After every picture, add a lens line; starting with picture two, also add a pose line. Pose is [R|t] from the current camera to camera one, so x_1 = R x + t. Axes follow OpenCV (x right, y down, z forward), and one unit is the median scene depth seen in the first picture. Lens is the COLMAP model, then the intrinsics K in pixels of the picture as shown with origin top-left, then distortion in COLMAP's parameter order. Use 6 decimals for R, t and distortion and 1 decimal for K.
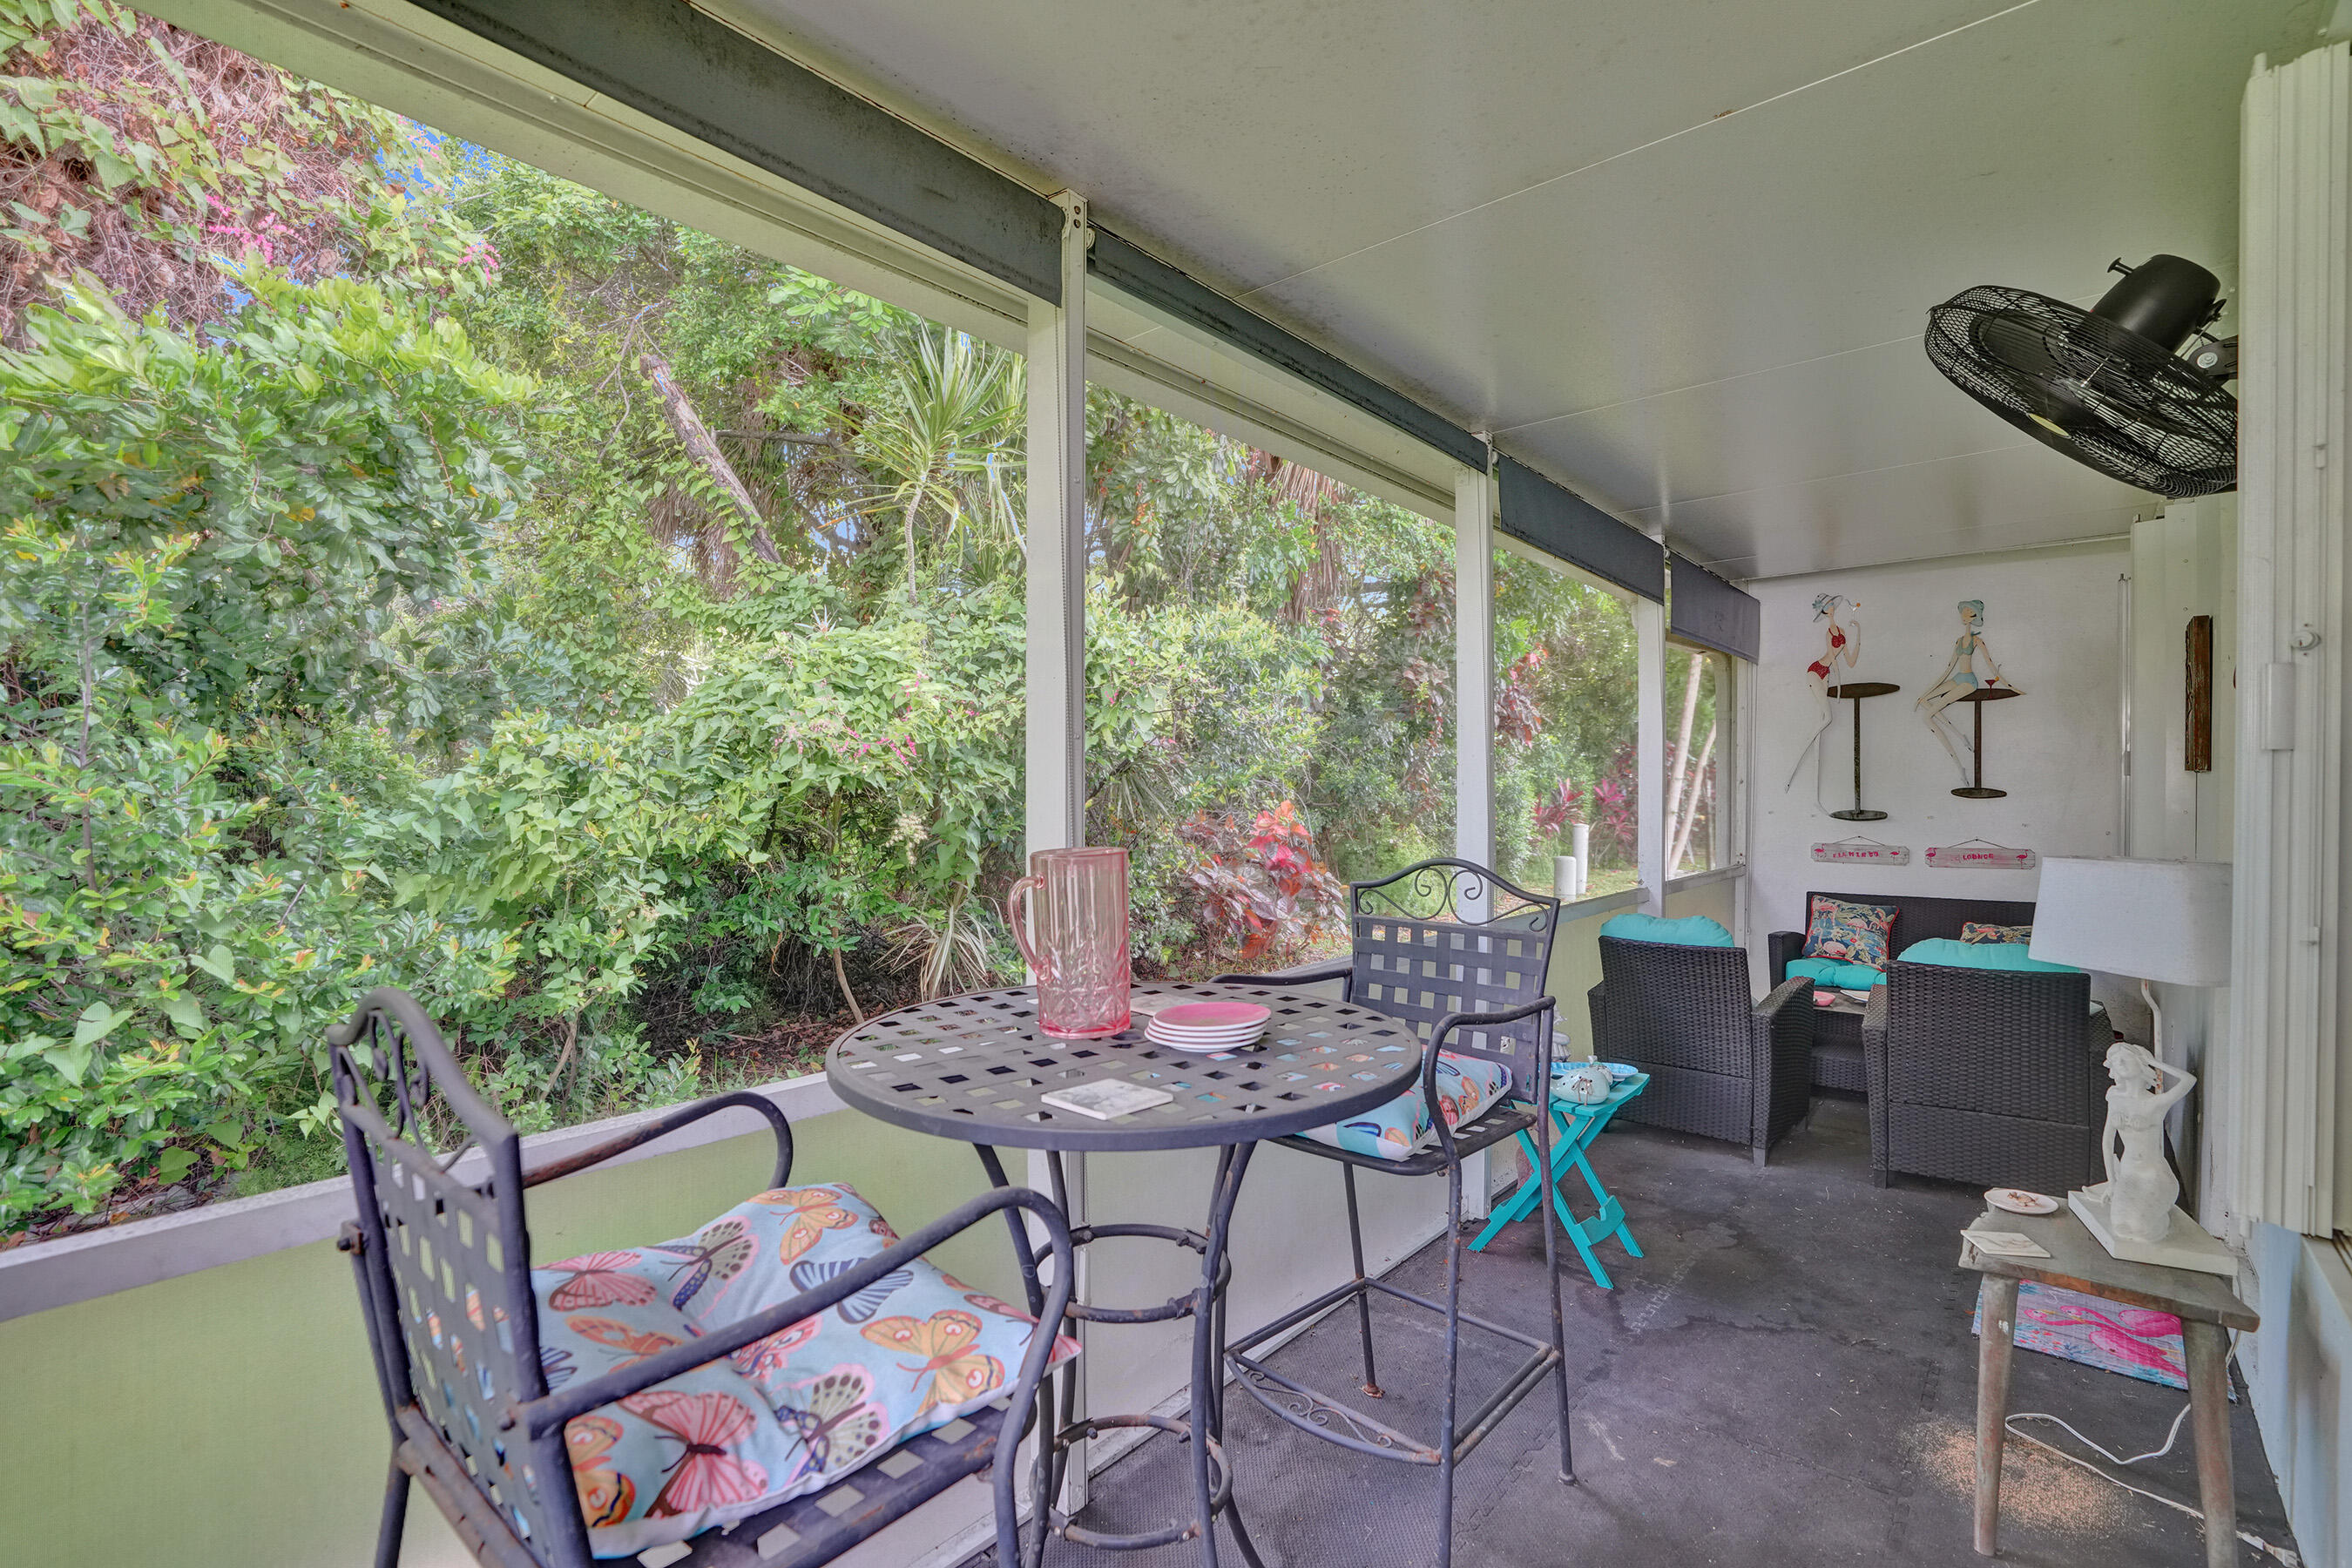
lens RADIAL K [[1090.5, 0, 1173.8], [0, 1090.5, 782.8], [0, 0, 1]] dist [-0.042127, 0.004755]
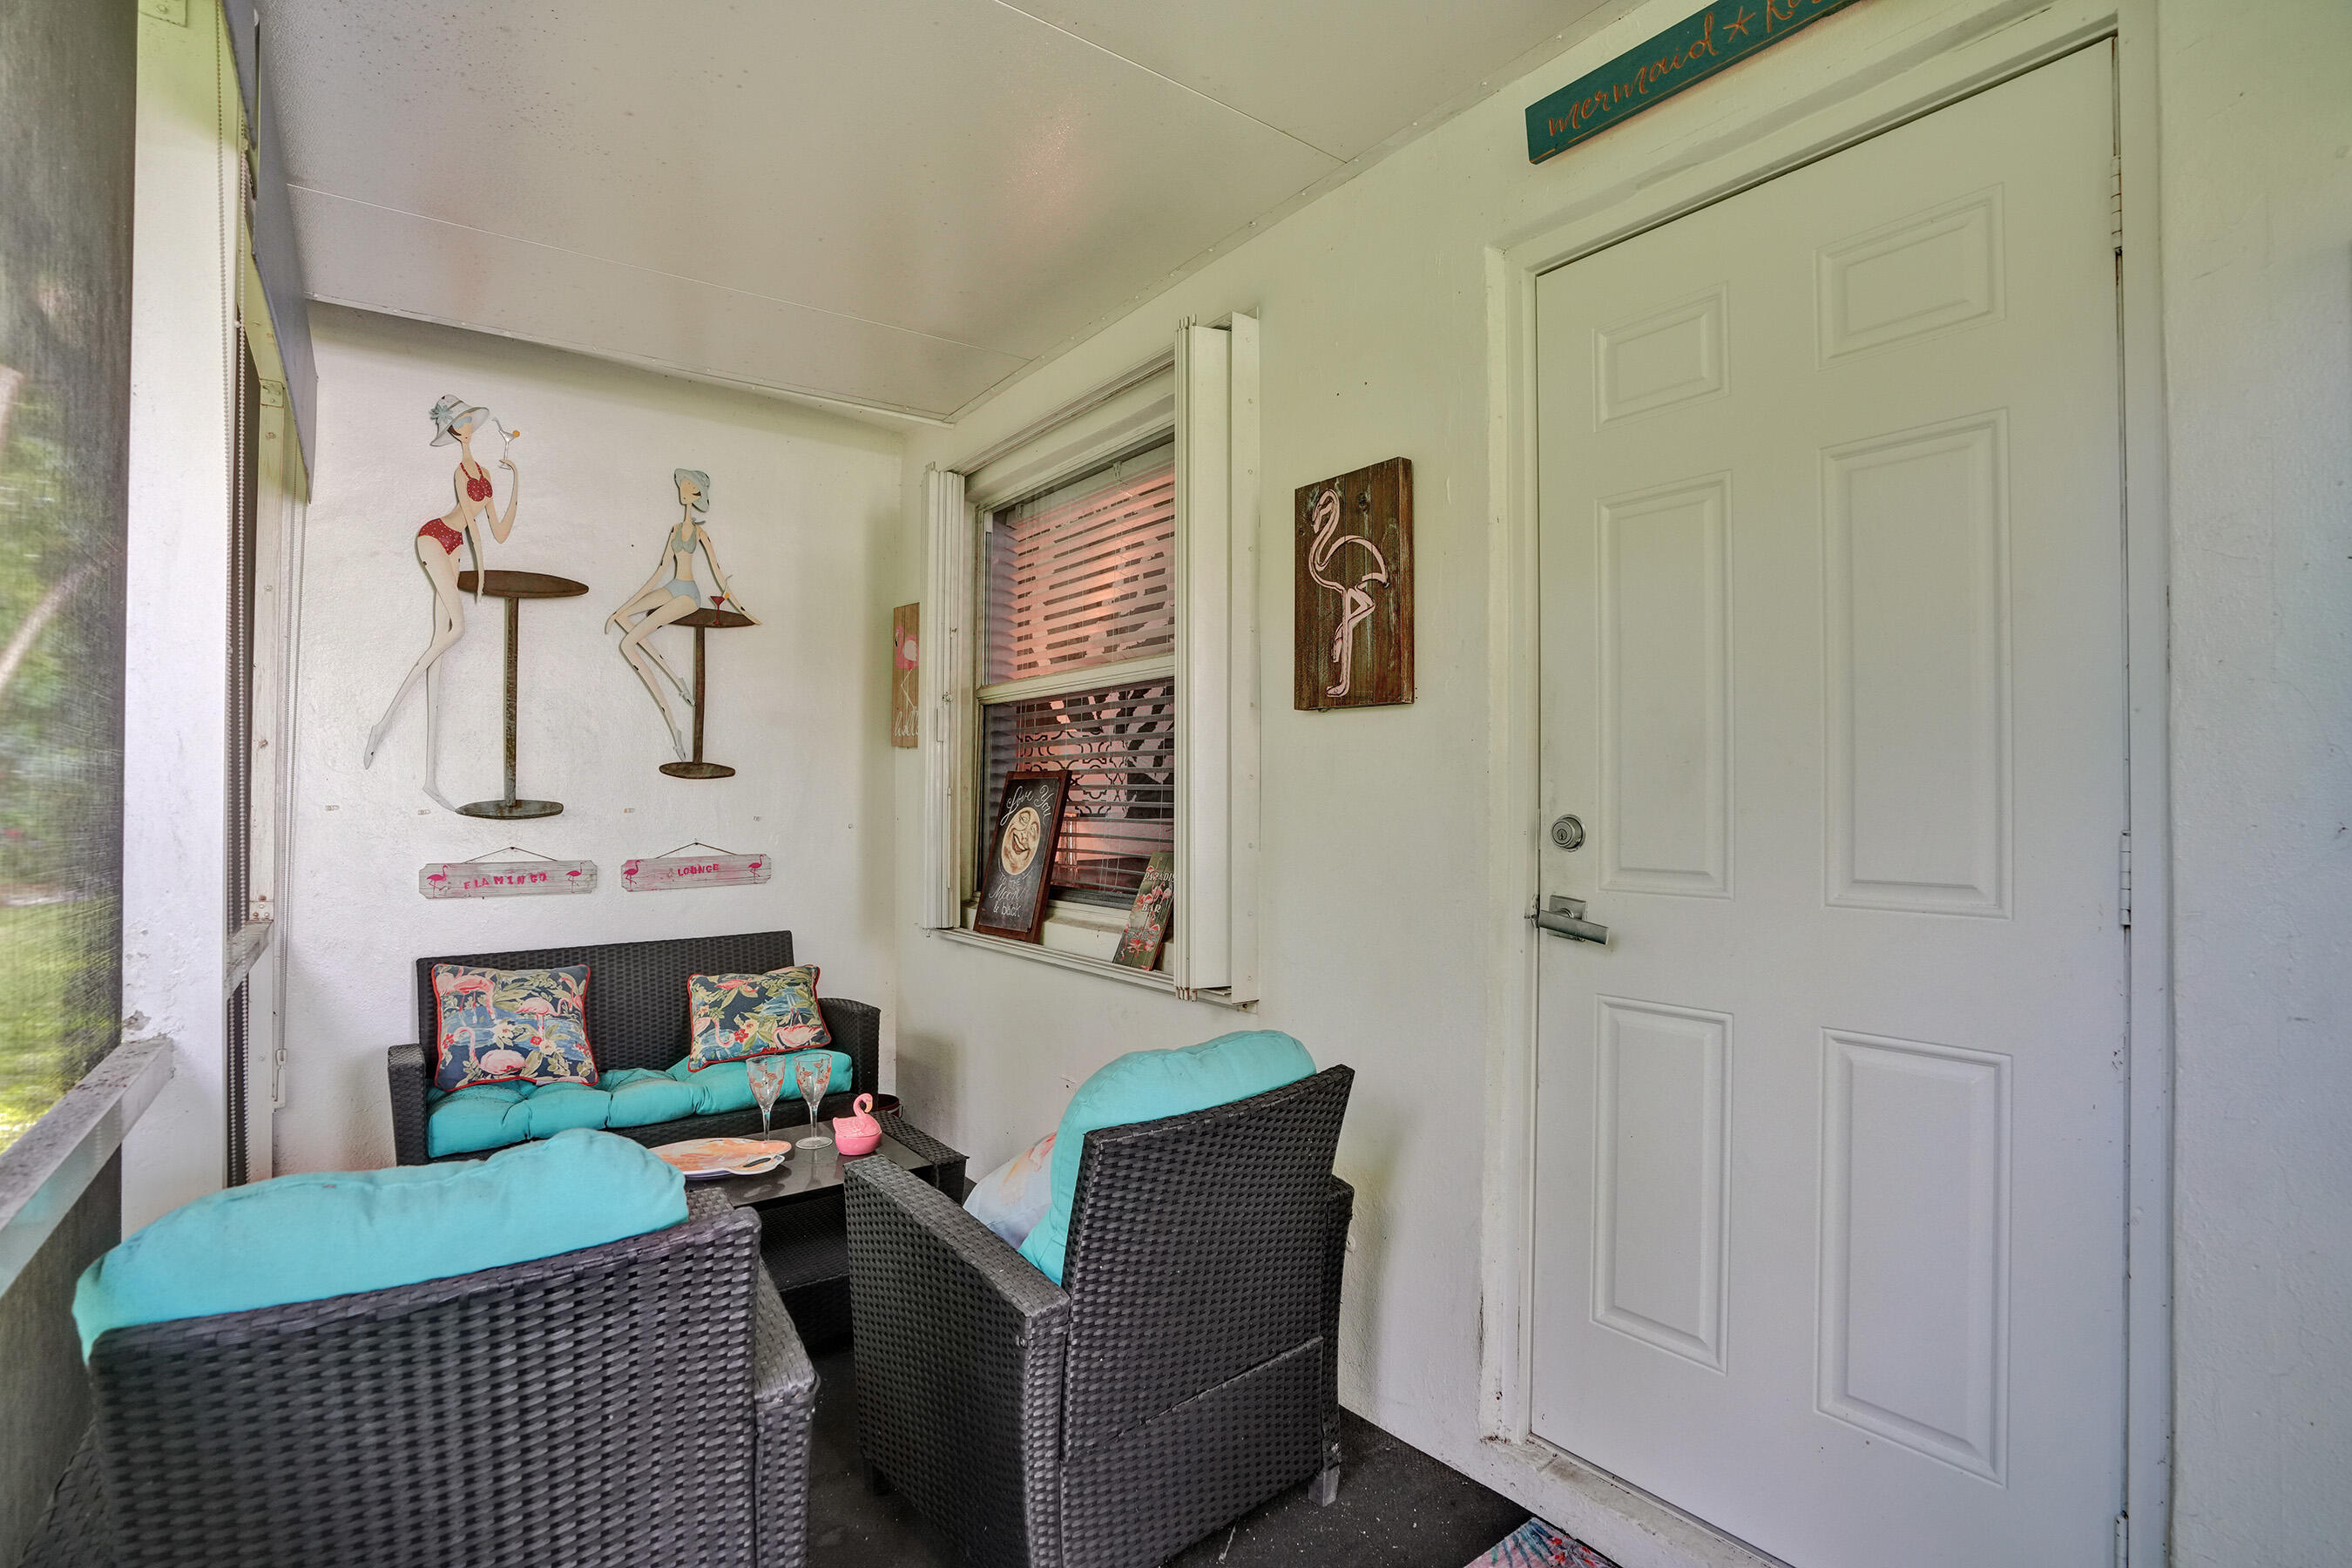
lens RADIAL K [[1090.5, 0, 1171.3], [0, 1090.5, 784.7], [0, 0, 1]] dist [-0.042127, 0.004755]
pose [[0.214786, 0.012769, 0.976578, 0.175340], [0.002917, 0.999902, -0.013715, 0.027245], [-0.976657, 0.005795, 0.214728, 0.568729]]
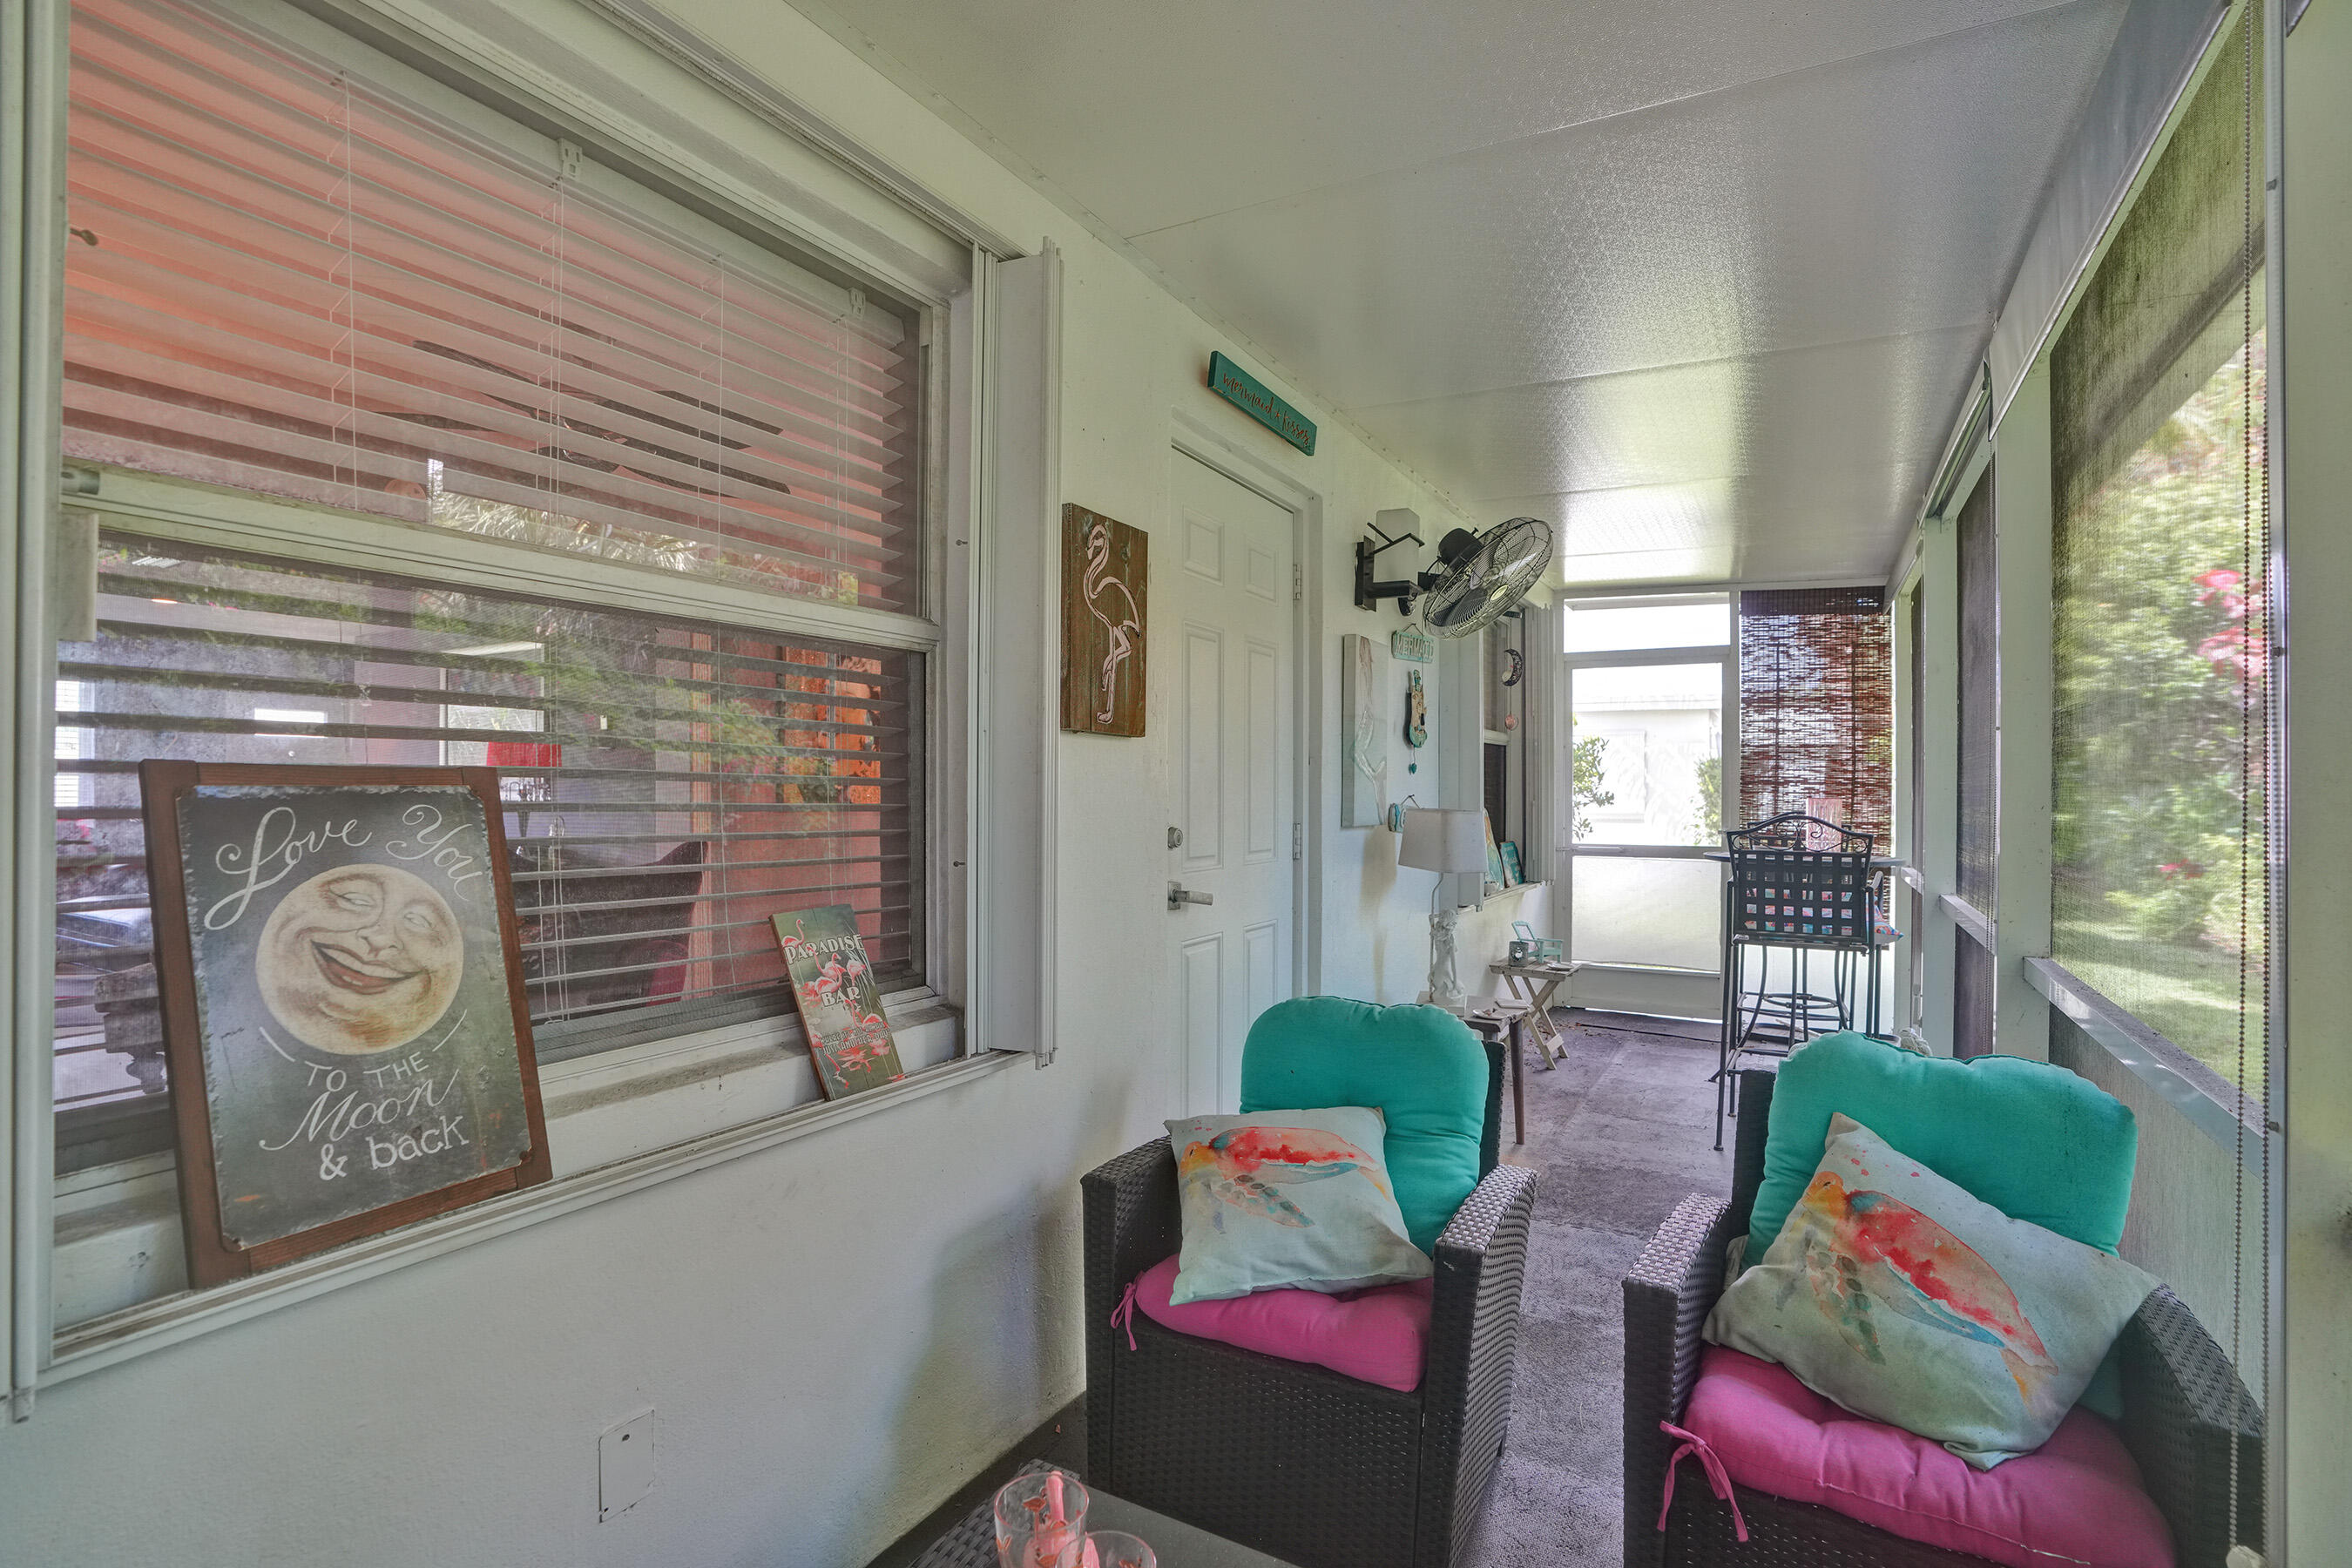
lens RADIAL K [[1090.5, 0, 1183.7], [0, 1090.5, 777.3], [0, 0, 1]] dist [-0.042127, 0.004755]
pose [[-0.984099, -0.007654, -0.177453, 0.612640], [-0.006528, 0.999955, -0.006925, 0.014055], [0.177498, -0.005656, -0.984105, 1.010436]]
